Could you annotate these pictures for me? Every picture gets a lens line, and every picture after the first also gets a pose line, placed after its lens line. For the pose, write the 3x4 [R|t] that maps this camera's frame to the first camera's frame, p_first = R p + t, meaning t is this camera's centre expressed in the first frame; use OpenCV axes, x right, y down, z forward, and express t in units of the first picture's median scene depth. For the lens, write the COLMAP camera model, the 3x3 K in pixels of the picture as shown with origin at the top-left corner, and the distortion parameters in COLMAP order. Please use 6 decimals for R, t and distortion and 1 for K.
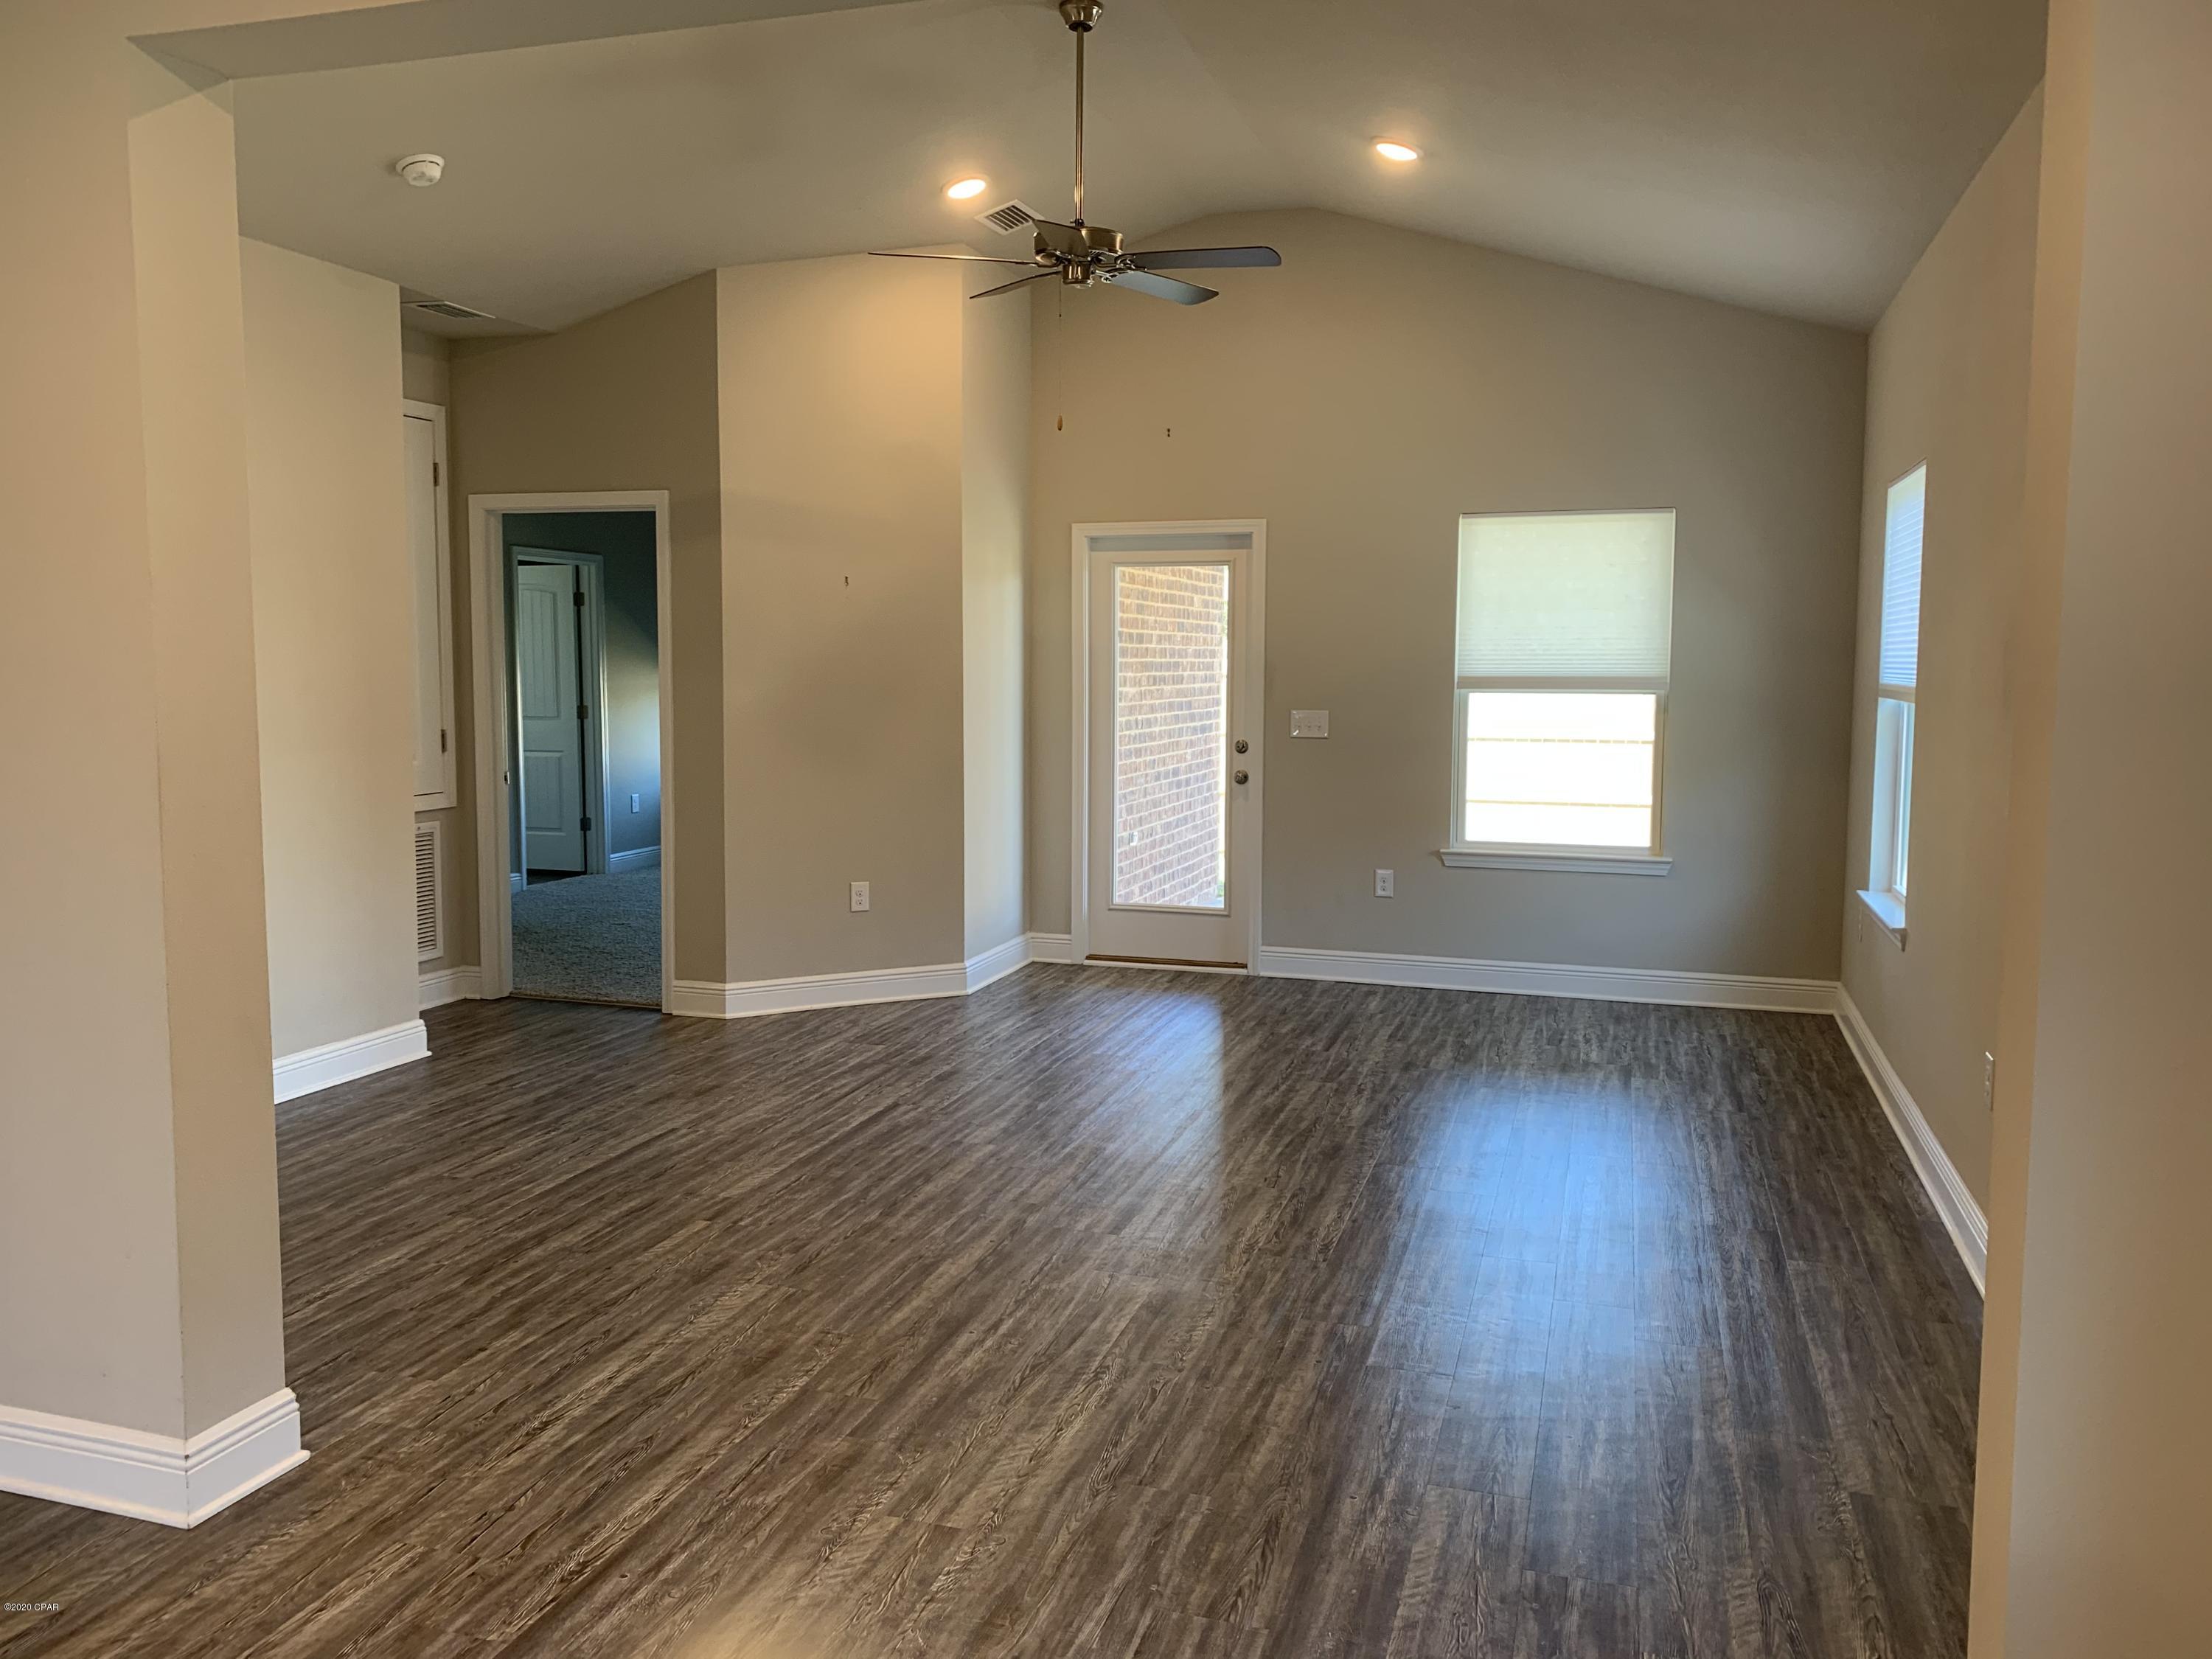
lens RADIAL K [[1705.7, 0, 1104.9], [0, 1705.7, 806.4], [0, 0, 1]] dist [0.041968, -0.041089]
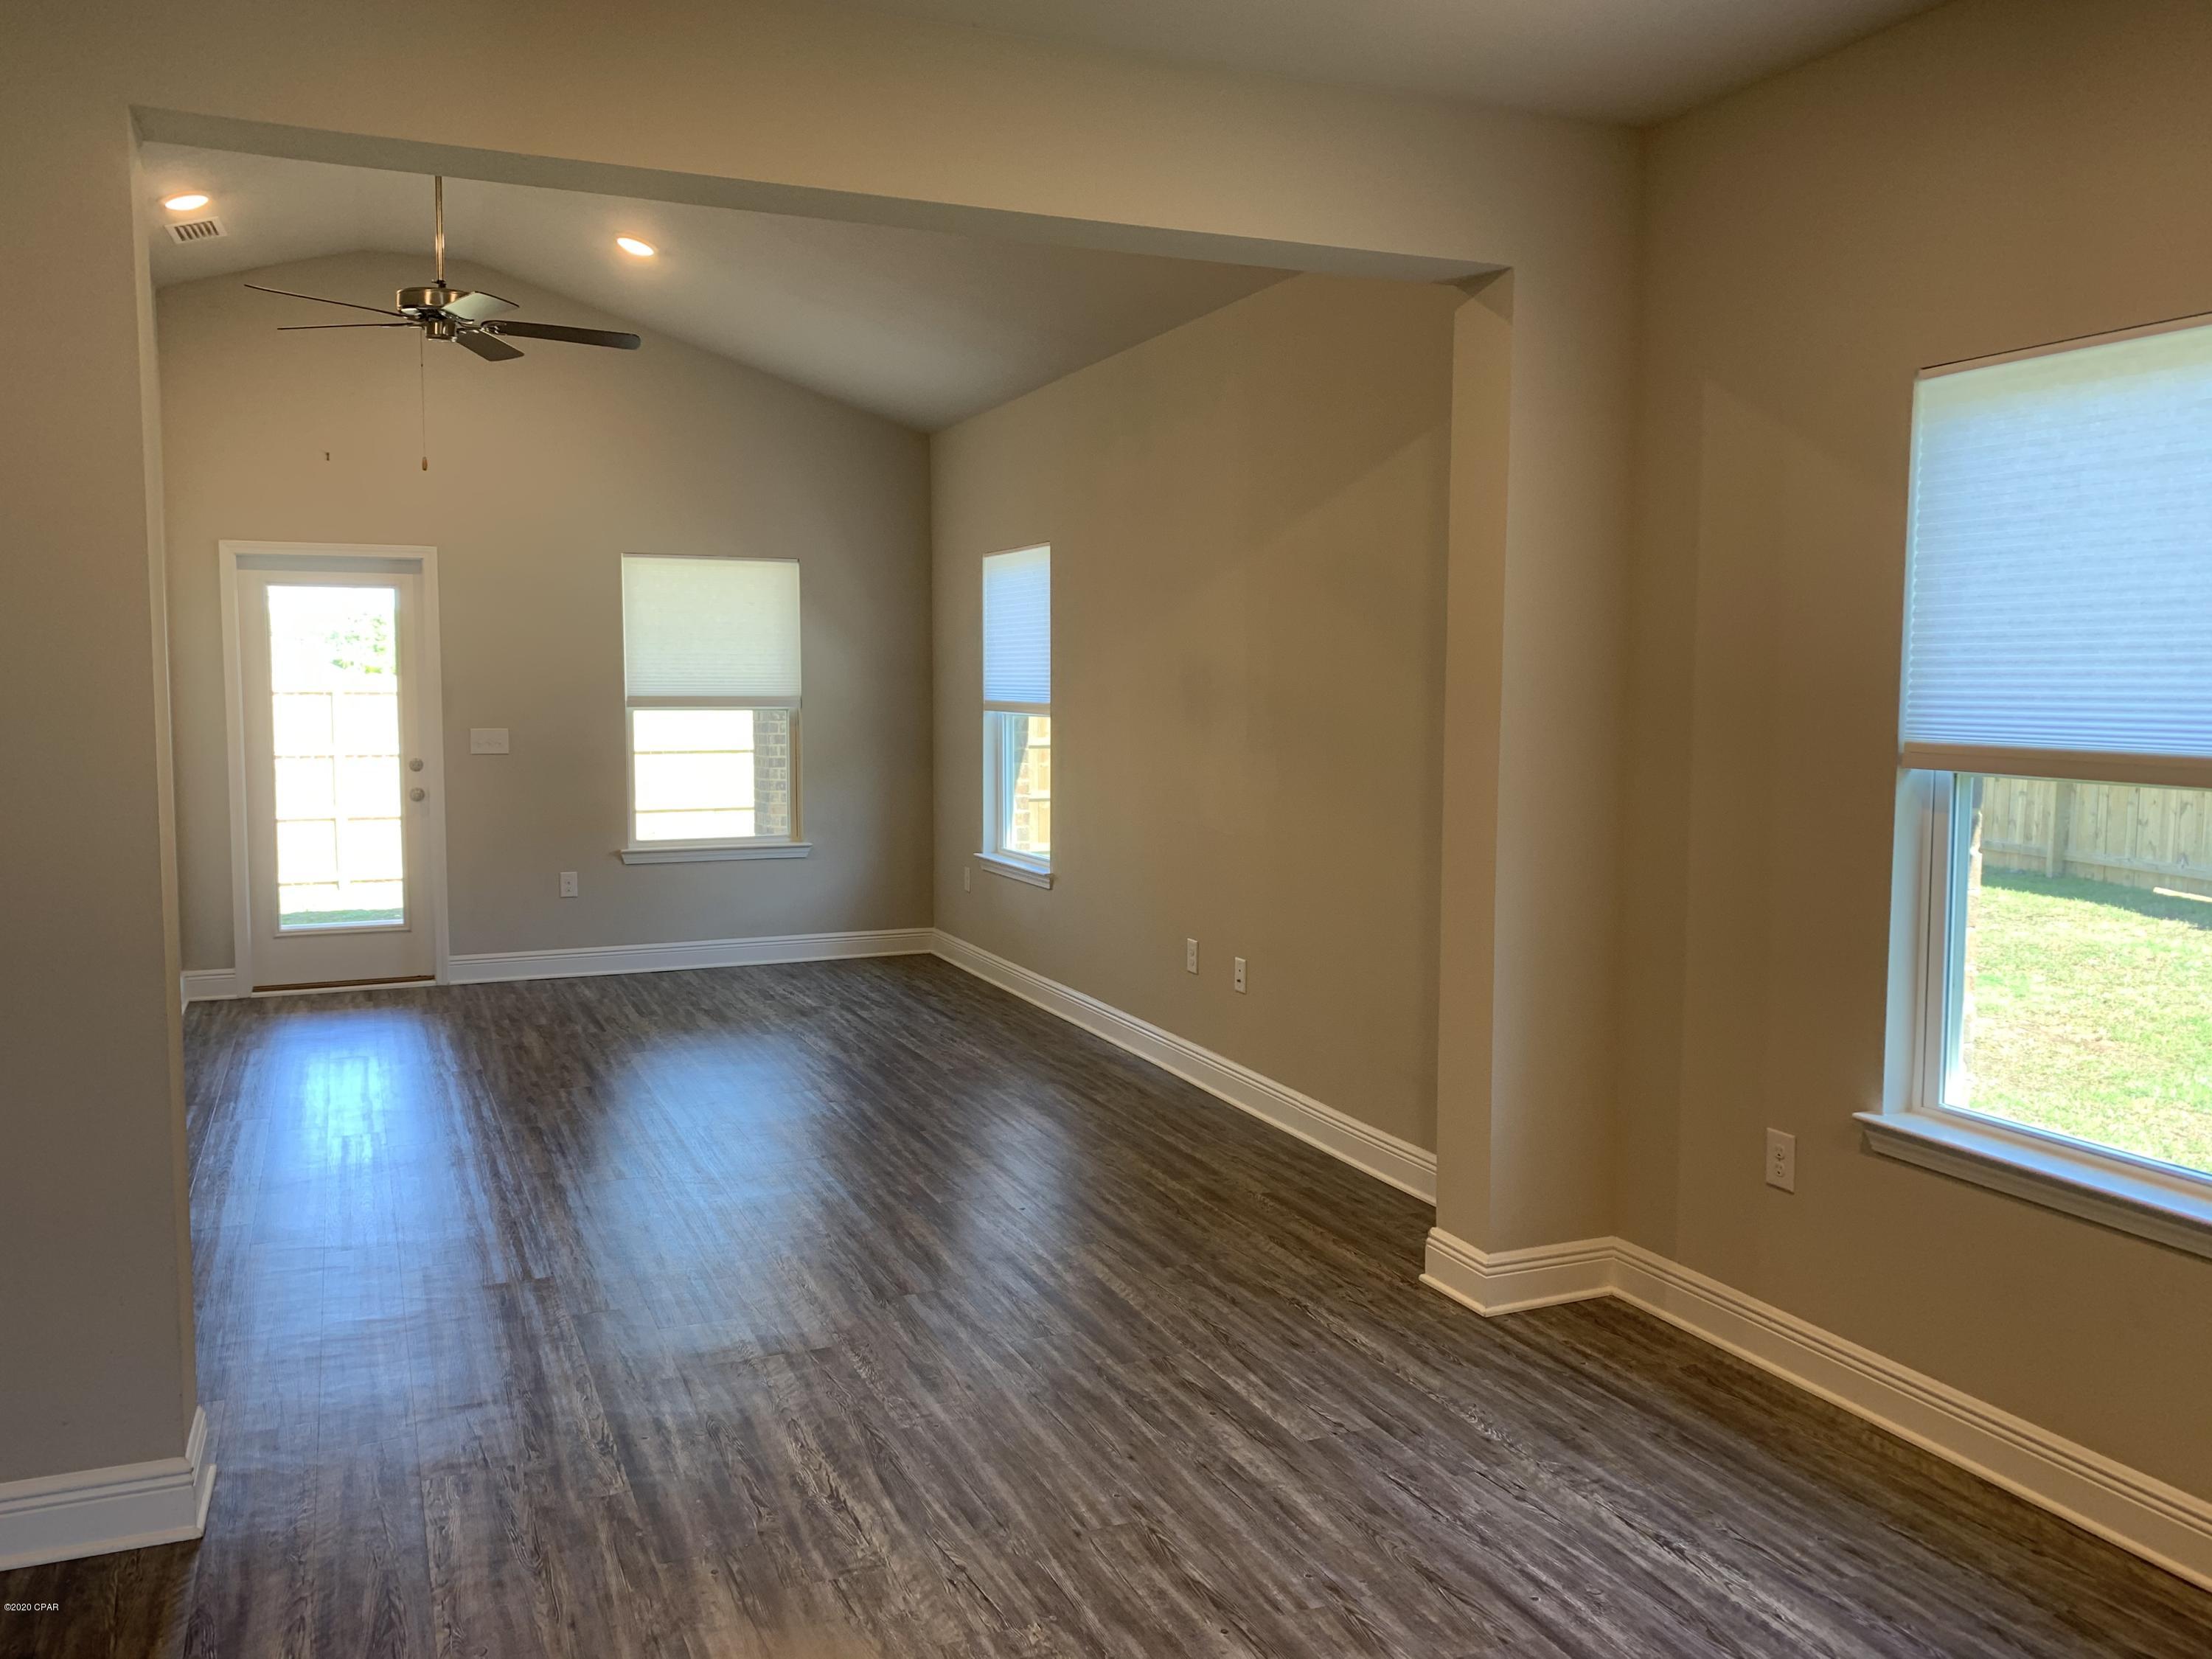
lens RADIAL K [[1705.7, 0, 1104.0], [0, 1705.7, 825.0], [0, 0, 1]] dist [0.041968, -0.041089]
pose [[0.752419, -0.060857, 0.655868, -0.318096], [0.056822, 0.998008, 0.027416, -0.004004], [-0.656229, 0.016640, 0.754378, -0.063075]]
